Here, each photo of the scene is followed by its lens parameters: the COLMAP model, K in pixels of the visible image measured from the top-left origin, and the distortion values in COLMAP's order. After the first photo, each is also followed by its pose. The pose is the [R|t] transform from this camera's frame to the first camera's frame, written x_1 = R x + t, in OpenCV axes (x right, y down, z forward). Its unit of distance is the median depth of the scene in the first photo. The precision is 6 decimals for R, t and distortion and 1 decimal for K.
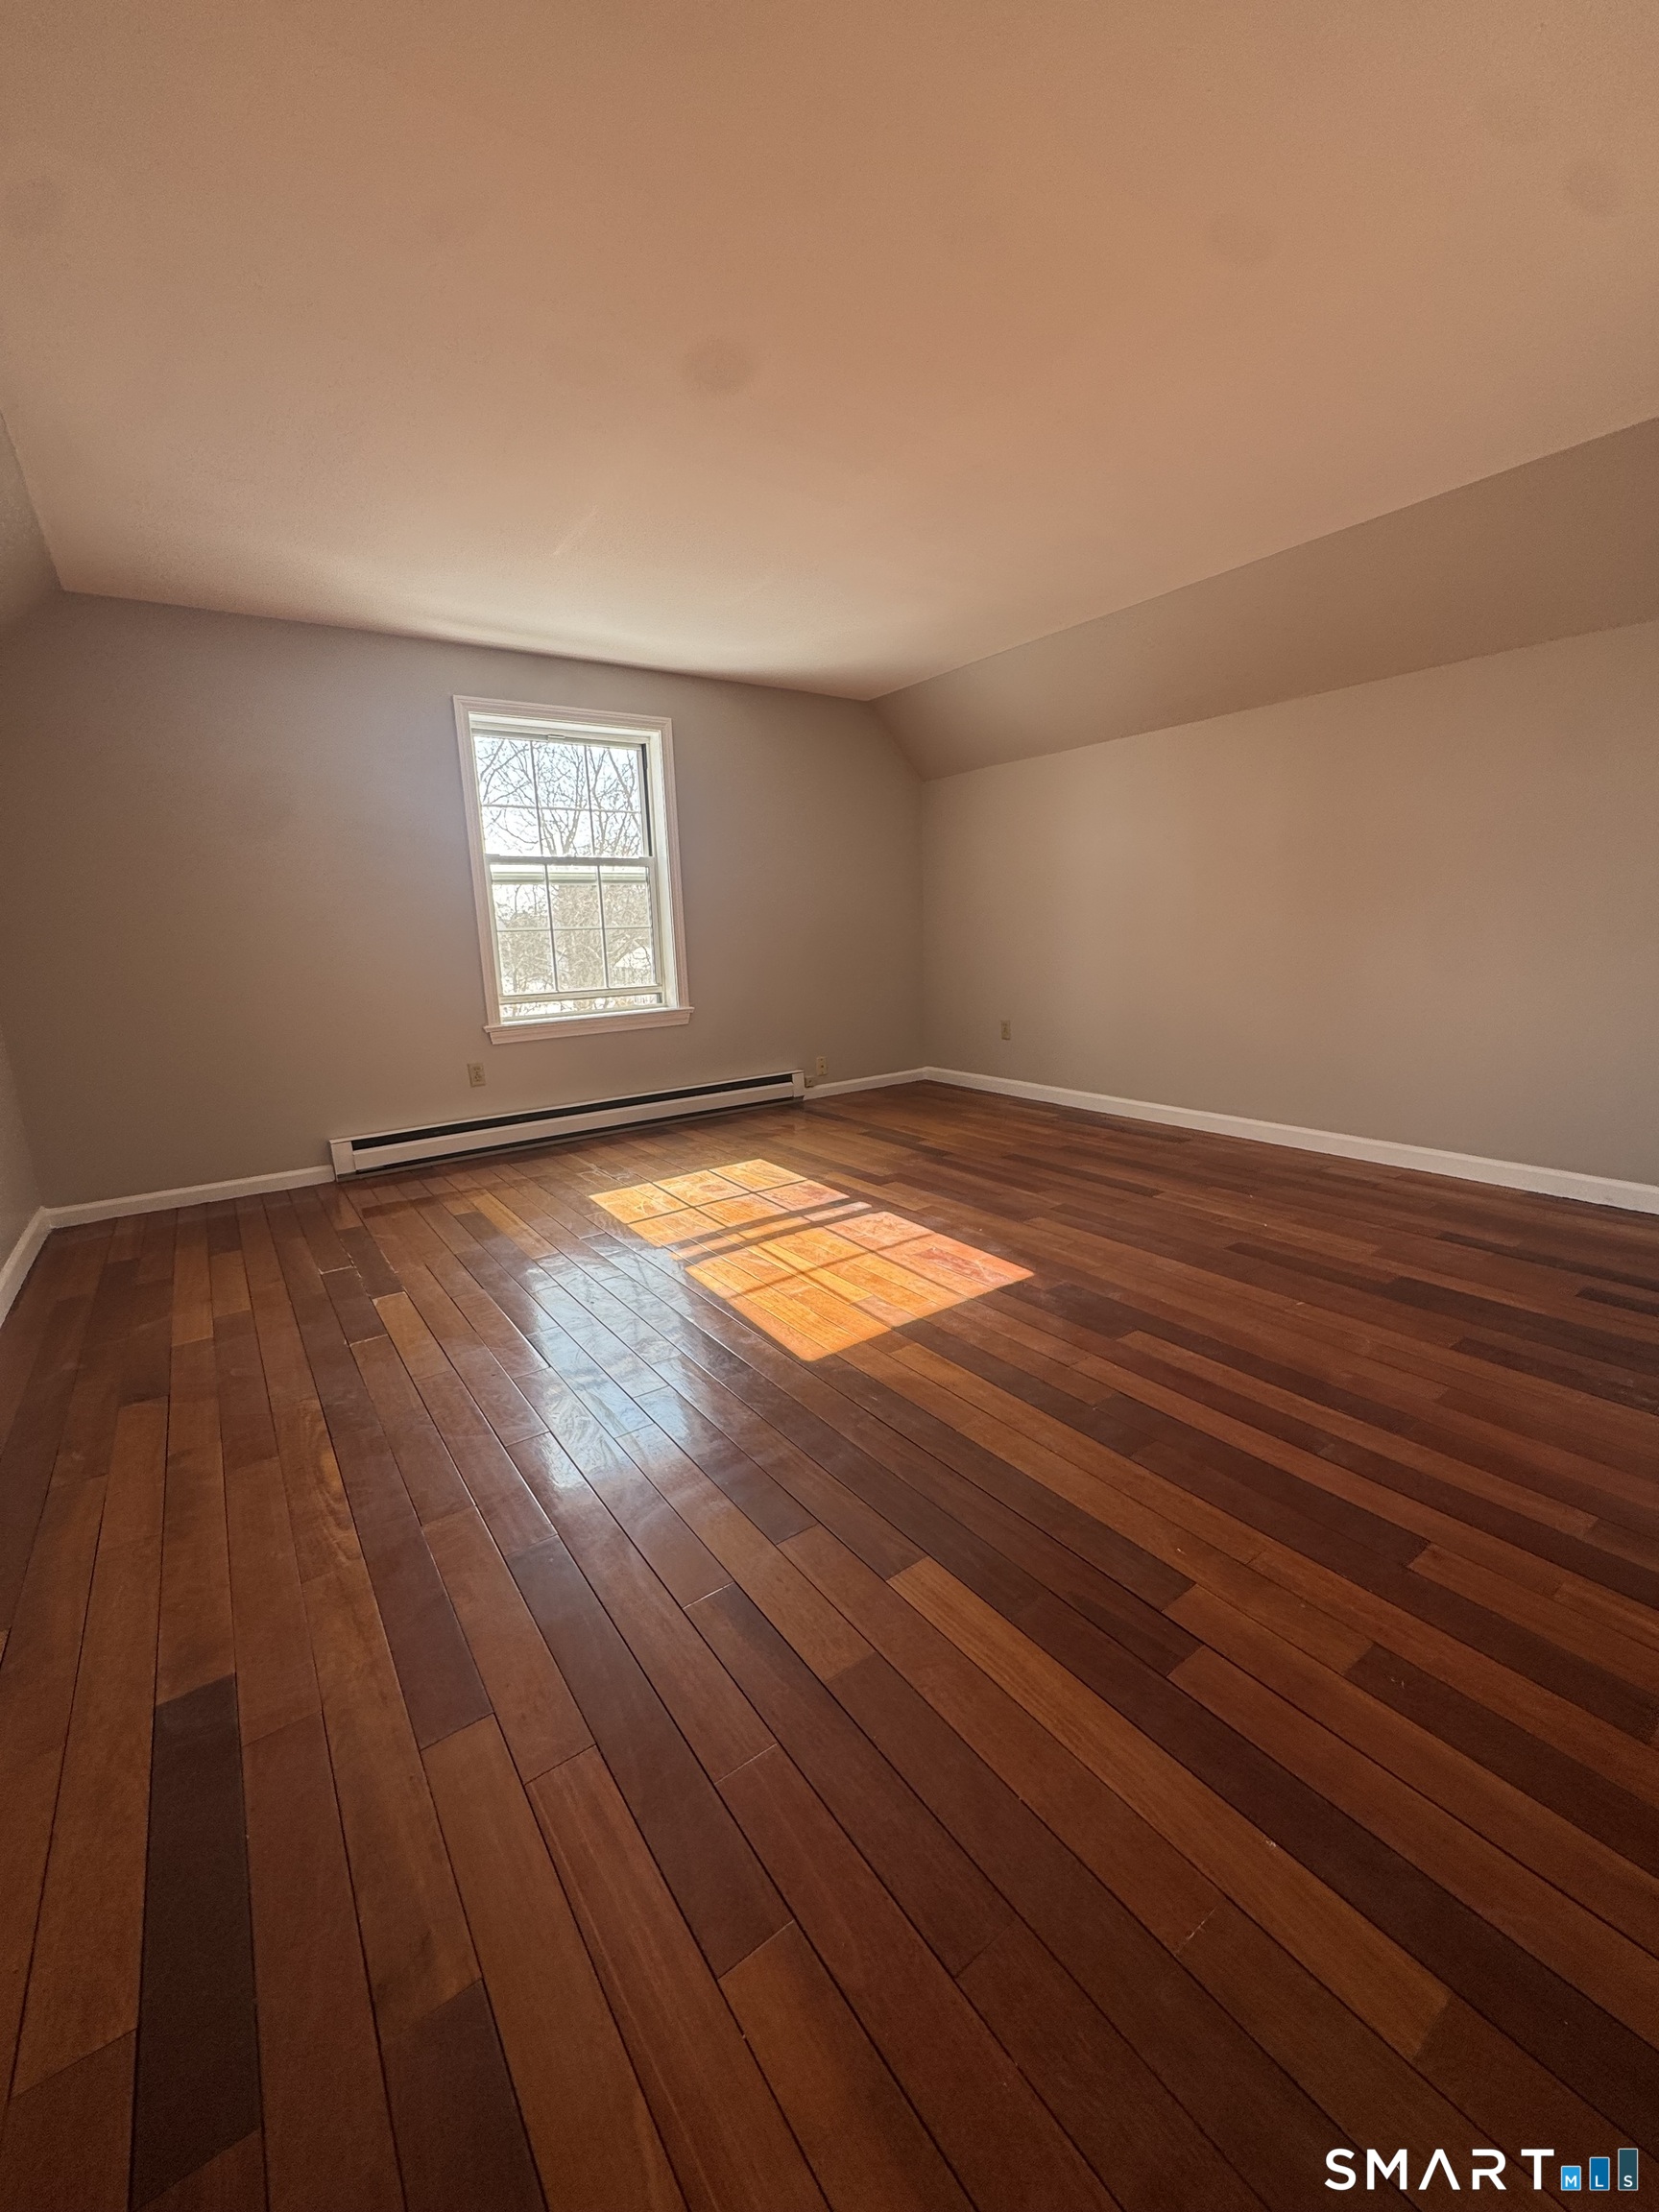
lens RADIAL K [[882.4, 0, 826.5], [0, 882.4, 1098.5], [0, 0, 1]] dist [-0.000630, -0.000063]
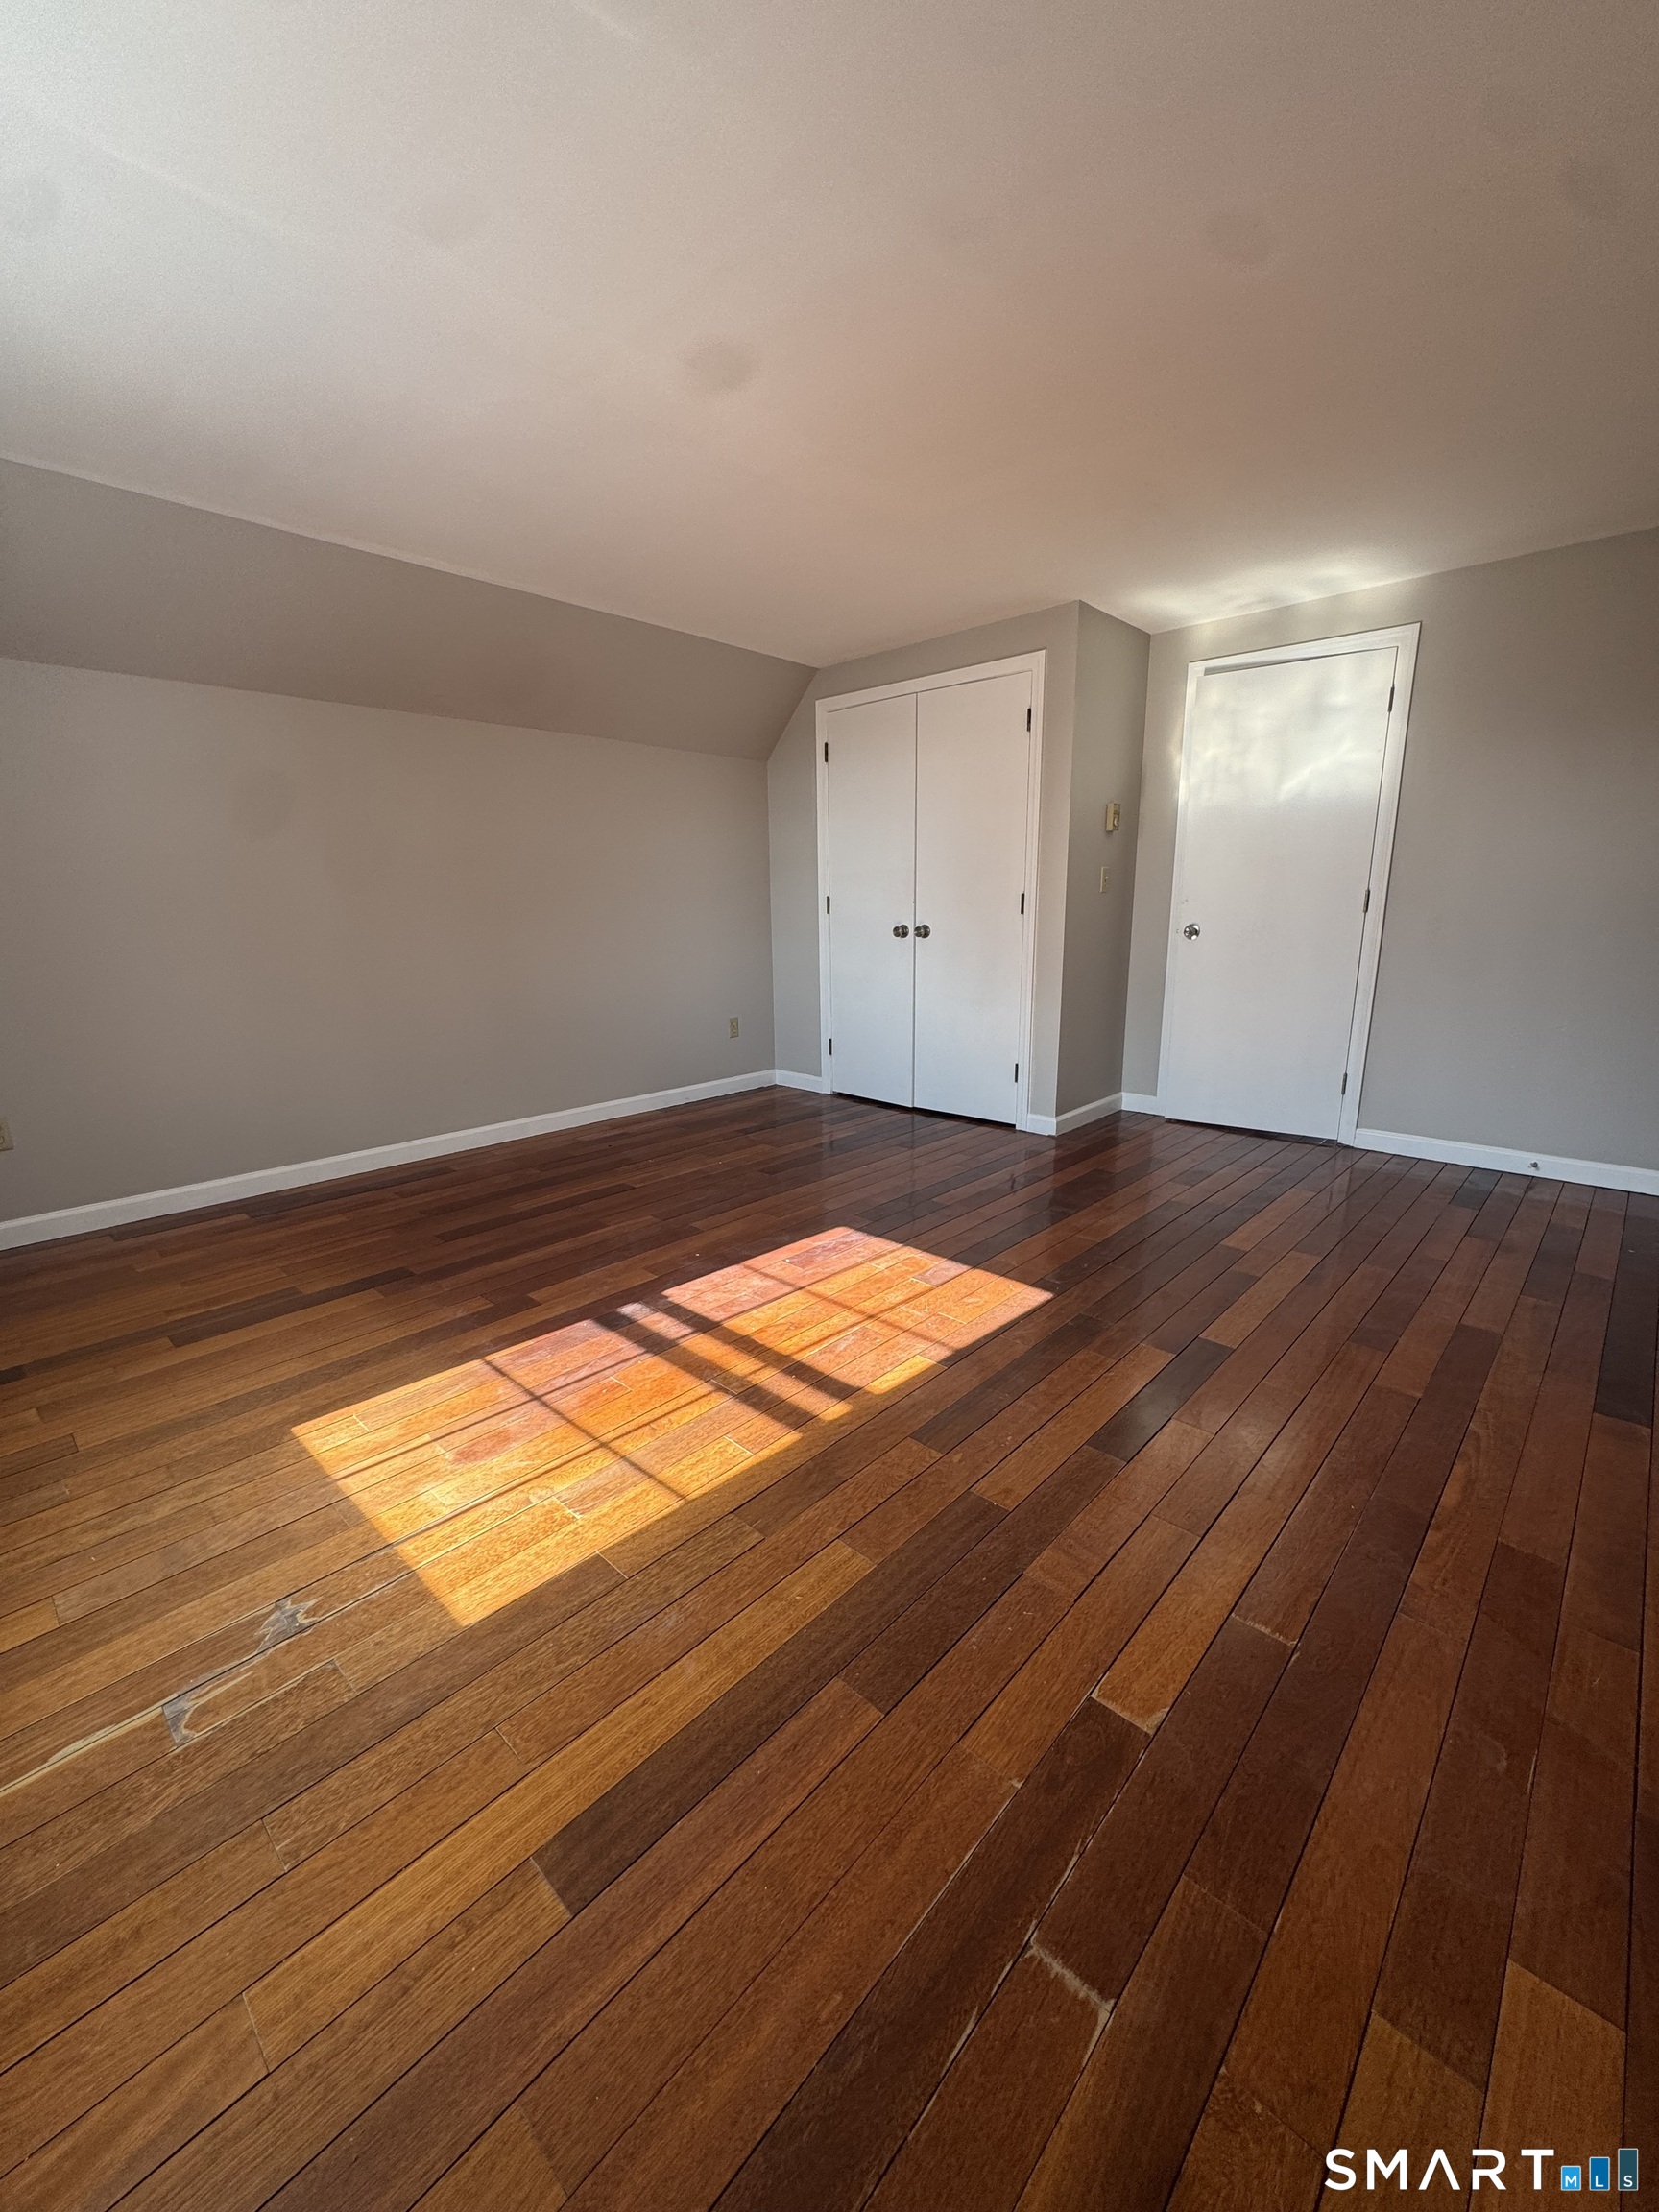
lens RADIAL K [[882.4, 0, 824.4], [0, 882.4, 1107.9], [0, 0, 1]] dist [-0.000630, -0.000063]
pose [[-0.195372, -0.191259, 0.961899, -0.726804], [0.207891, 0.950435, 0.231204, -0.191457], [-0.958442, 0.245141, -0.145927, 0.968804]]
